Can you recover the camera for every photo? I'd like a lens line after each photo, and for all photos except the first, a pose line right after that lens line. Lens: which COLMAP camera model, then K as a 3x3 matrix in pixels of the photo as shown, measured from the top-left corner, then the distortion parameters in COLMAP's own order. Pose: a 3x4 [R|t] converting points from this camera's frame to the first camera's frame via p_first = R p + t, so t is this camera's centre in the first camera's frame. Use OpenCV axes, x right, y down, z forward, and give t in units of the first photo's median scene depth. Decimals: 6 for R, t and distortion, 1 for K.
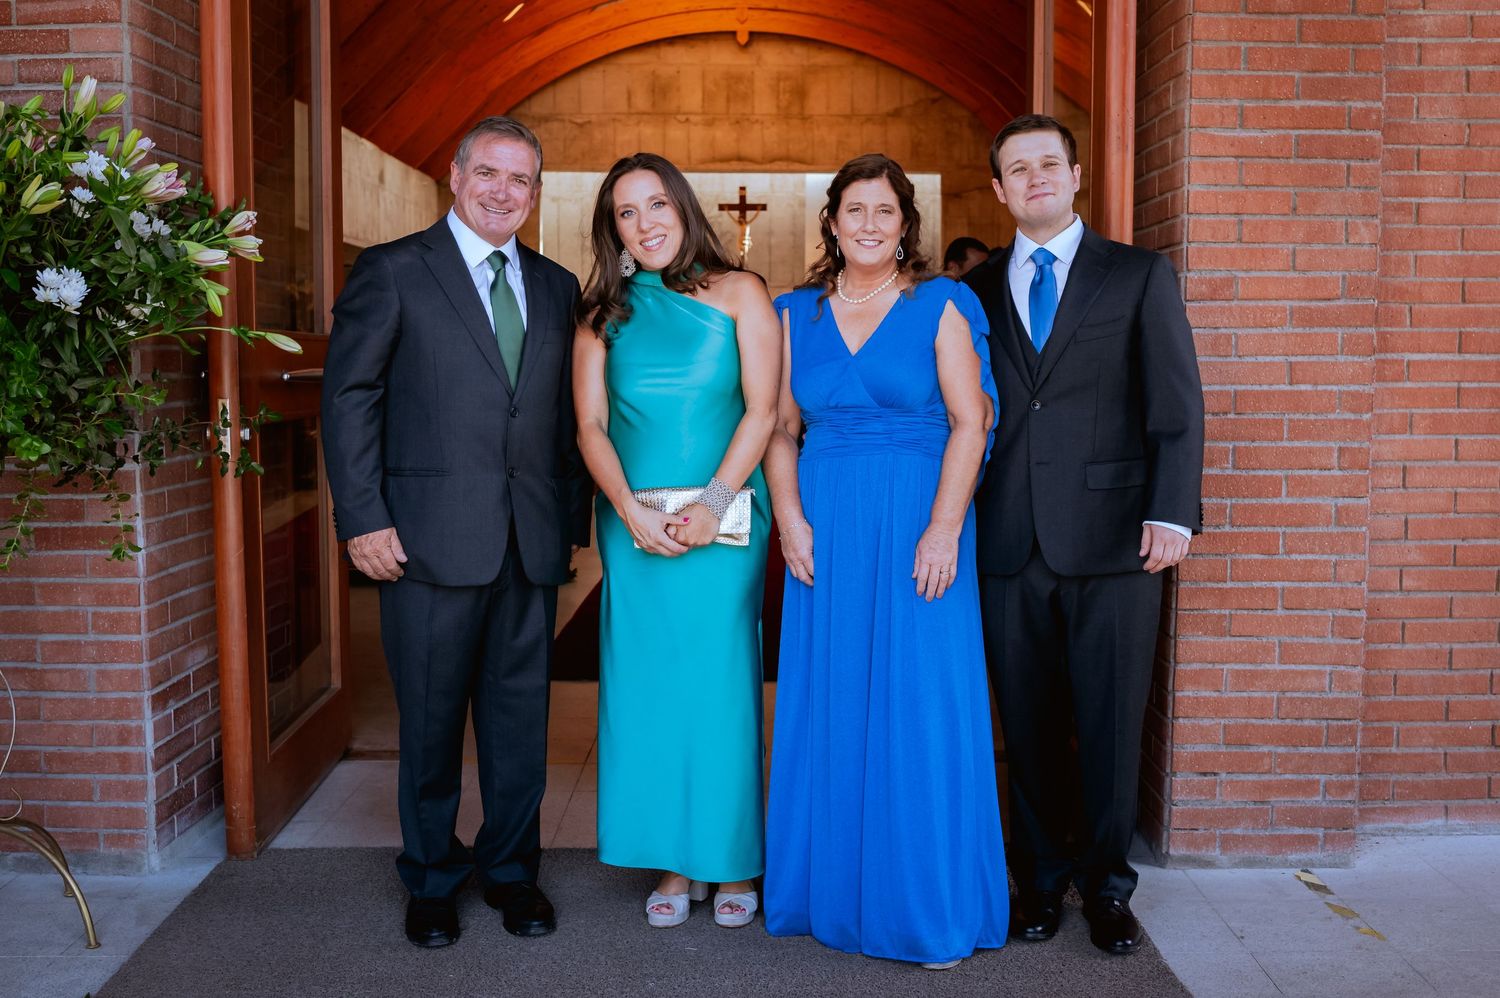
lens RADIAL K [[1563.6, 0, 780.7], [0, 1563.6, 500.7], [0, 0, 1]] dist [-0.060539, 0.004113]
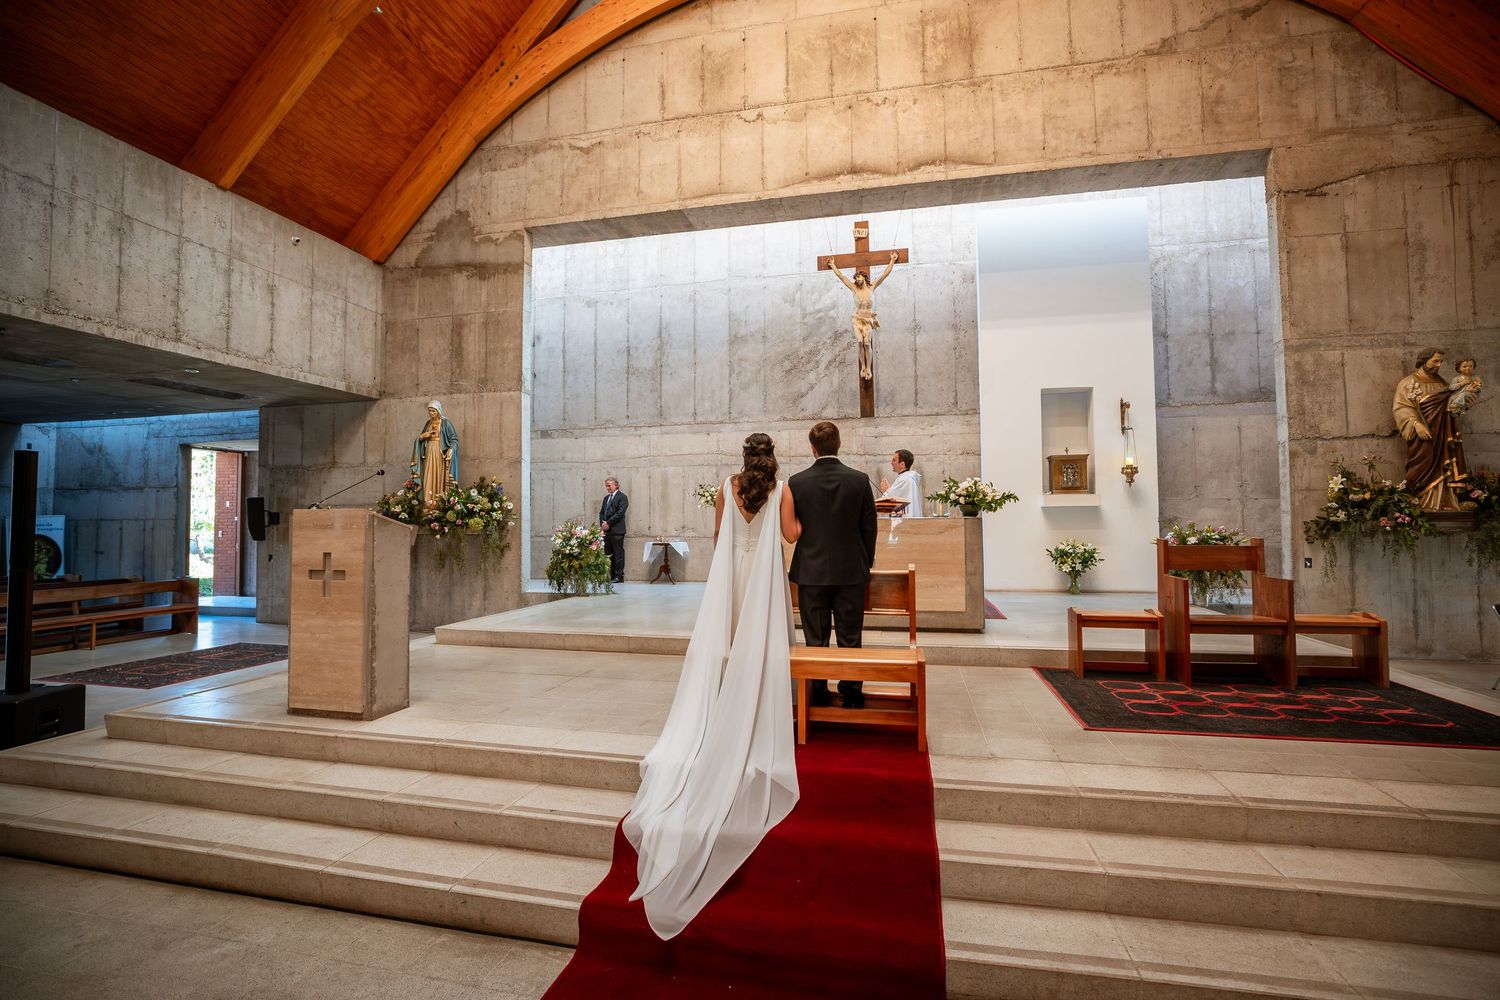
lens RADIAL K [[685.9, 0, 746.3], [0, 685.9, 495.3], [0, 0, 1]] dist [-0.046017, 0.014627]
pose [[0.969218, -0.019426, -0.245435, -0.006987], [-0.011479, 0.992233, -0.123865, -0.076977], [0.245935, 0.122869, 0.961467, 0.778375]]
